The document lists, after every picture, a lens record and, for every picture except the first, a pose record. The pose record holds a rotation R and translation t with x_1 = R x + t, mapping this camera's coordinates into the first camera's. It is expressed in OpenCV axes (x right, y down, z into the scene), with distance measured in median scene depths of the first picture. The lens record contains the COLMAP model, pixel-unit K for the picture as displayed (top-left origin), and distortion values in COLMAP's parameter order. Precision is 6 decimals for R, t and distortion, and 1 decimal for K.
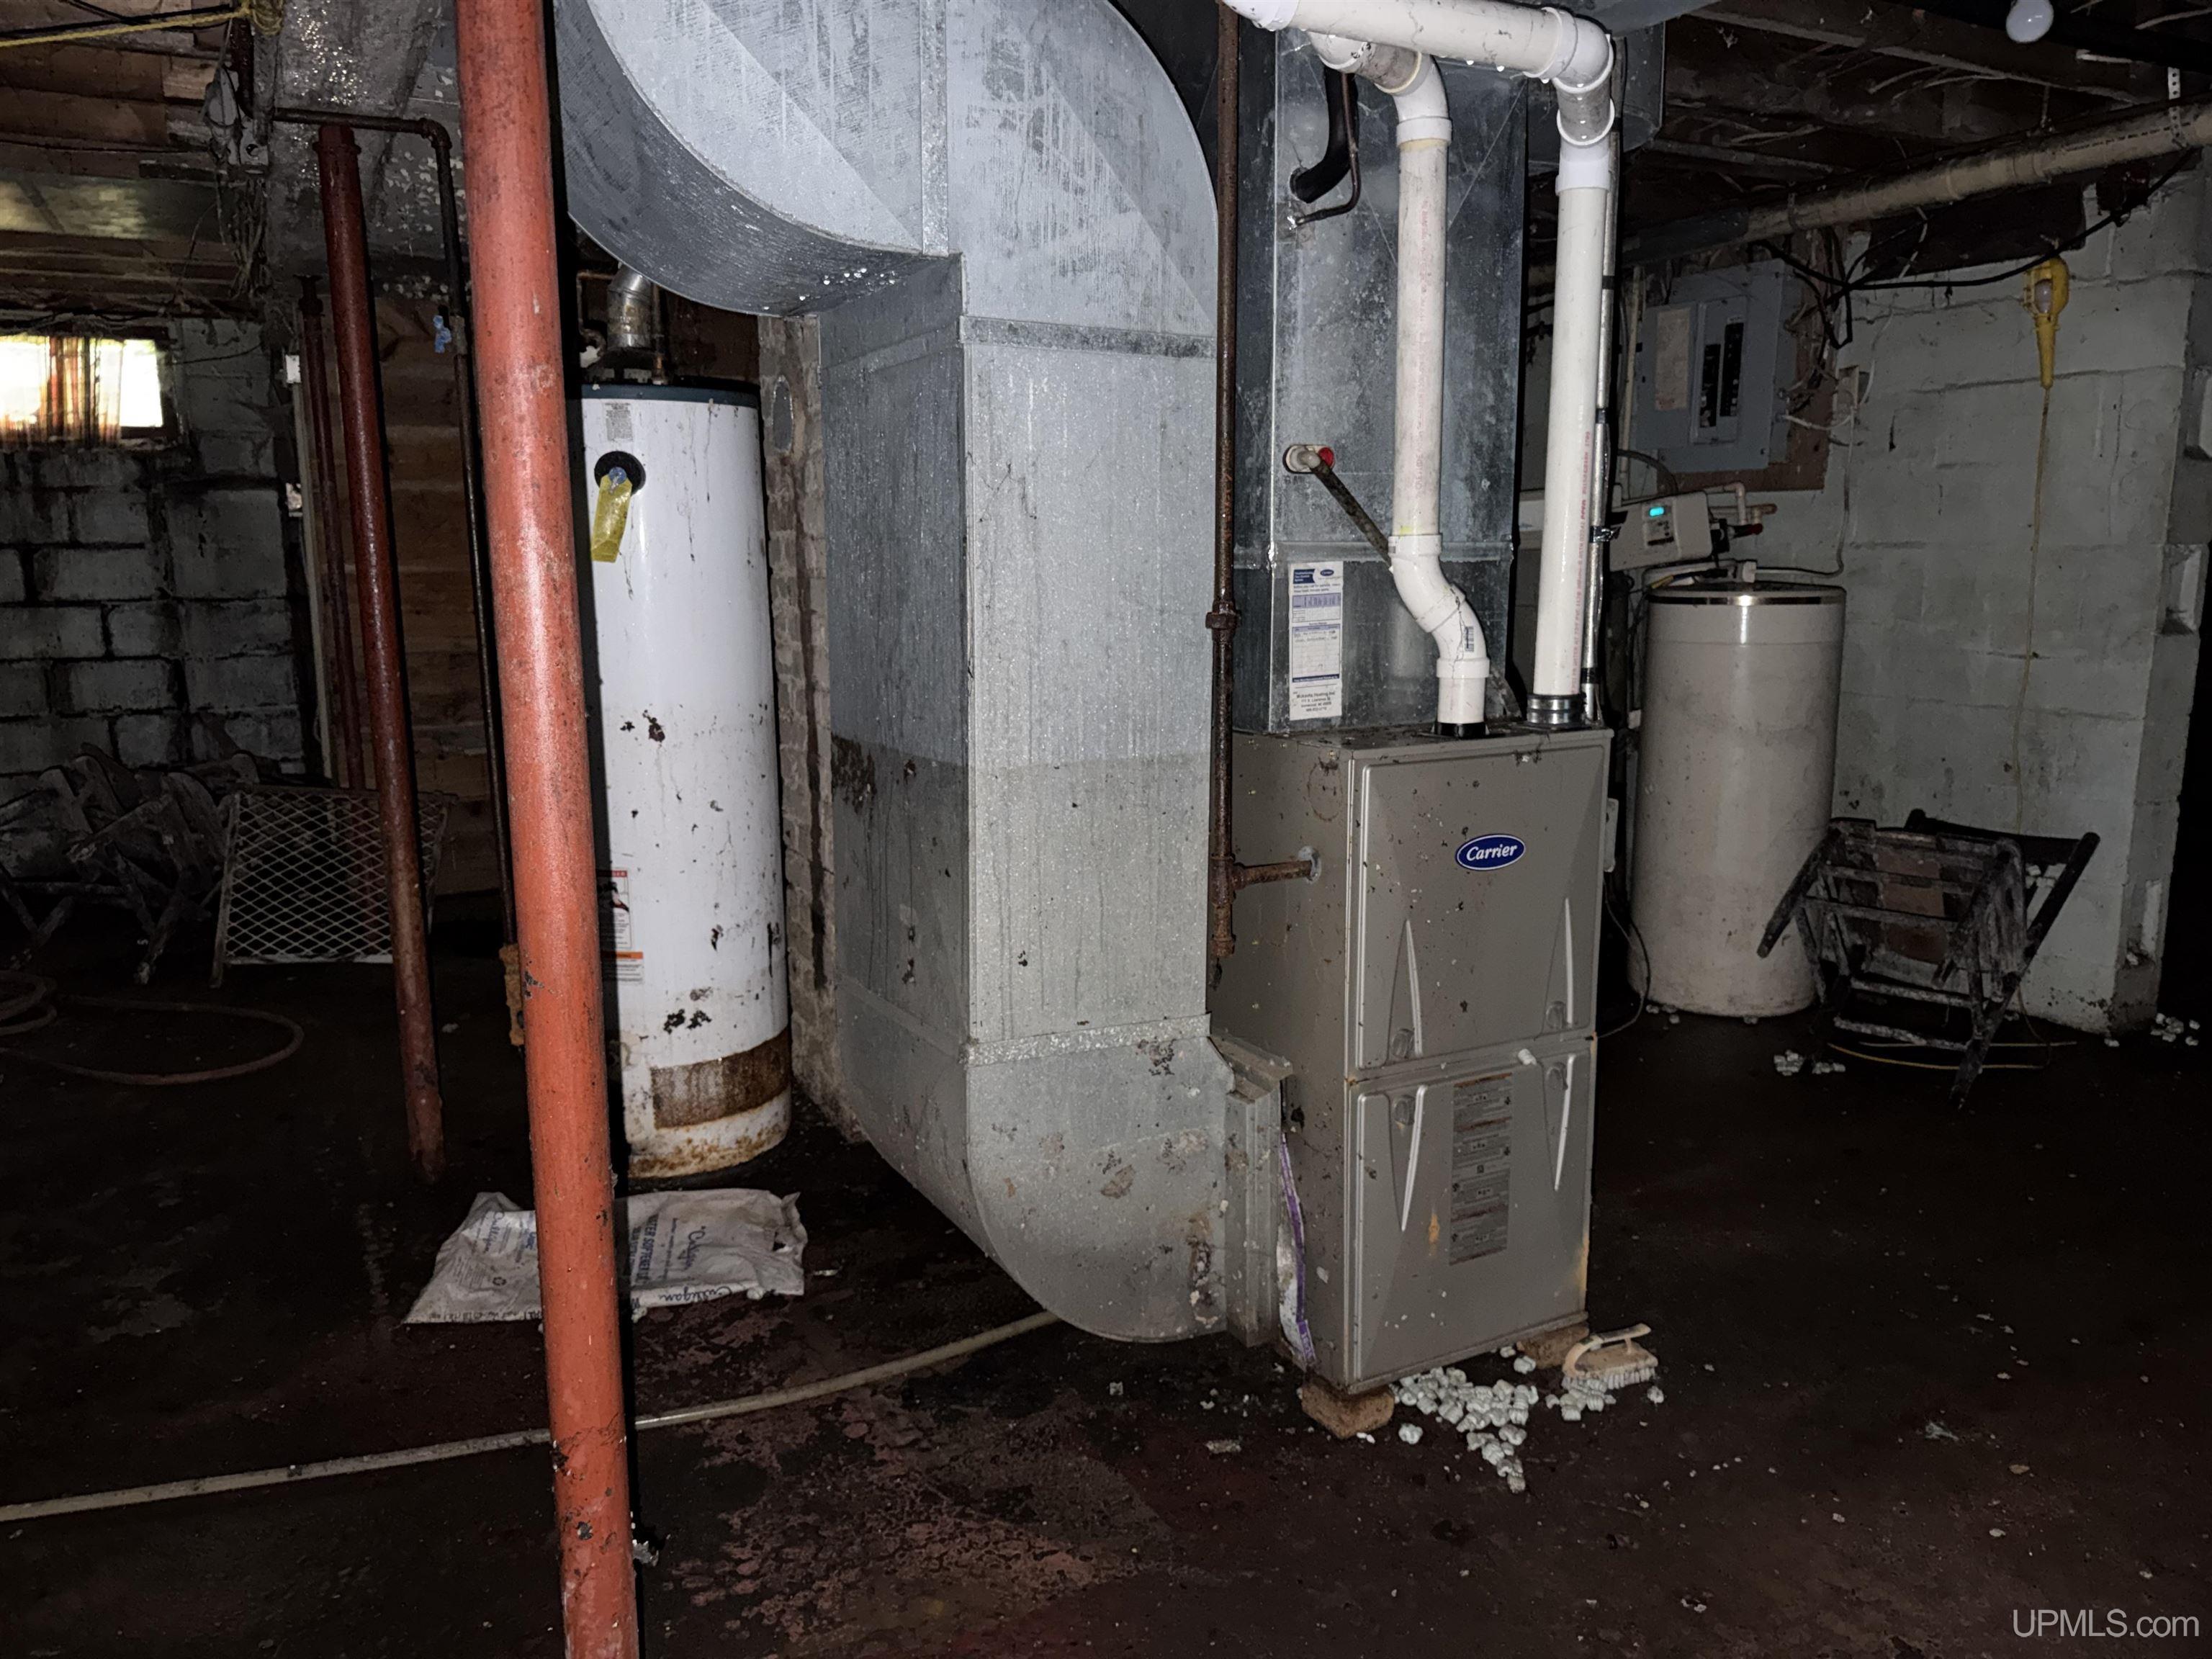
lens RADIAL K [[1560.9, 0, 1104.1], [0, 1560.9, 817.2], [0, 0, 1]] dist [0.050362, -0.007184]
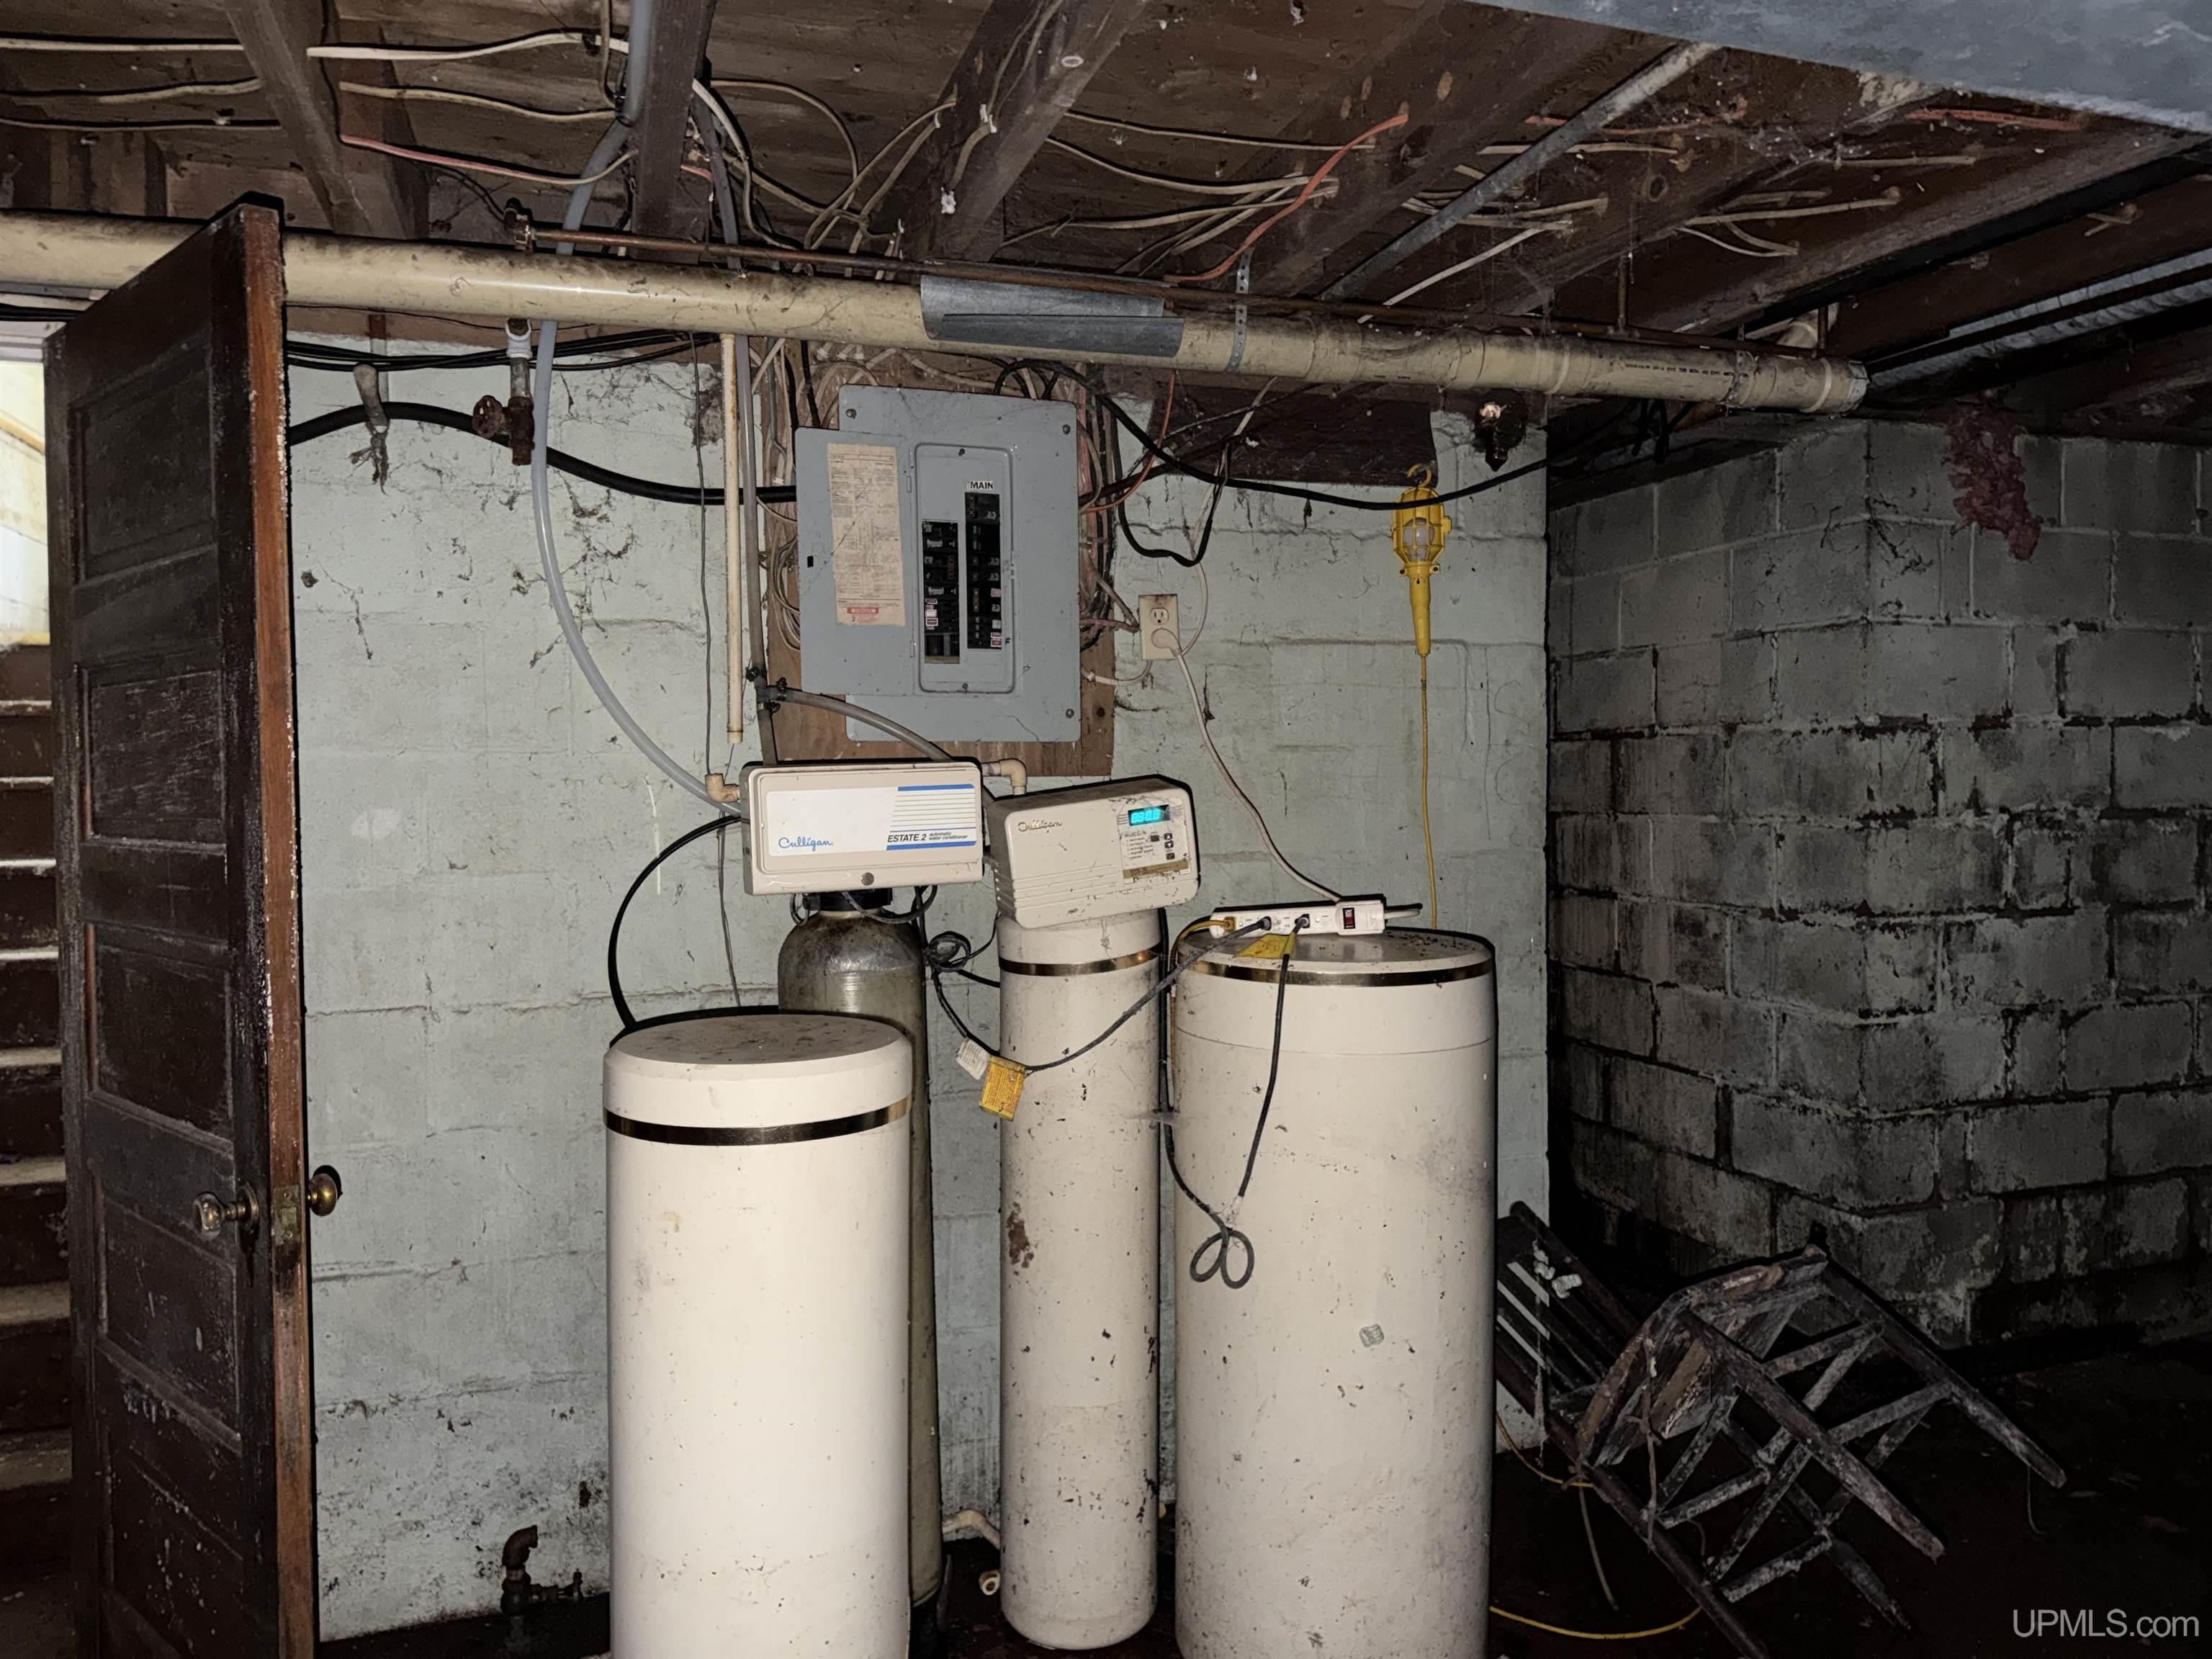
lens RADIAL K [[1560.9, 0, 1107.1], [0, 1560.9, 834.1], [0, 0, 1]] dist [0.050362, -0.007184]
pose [[0.156003, -0.036475, 0.987083, -0.172126], [0.188897, 0.981976, 0.006432, -0.197241], [-0.969526, 0.185454, 0.160081, 0.944442]]
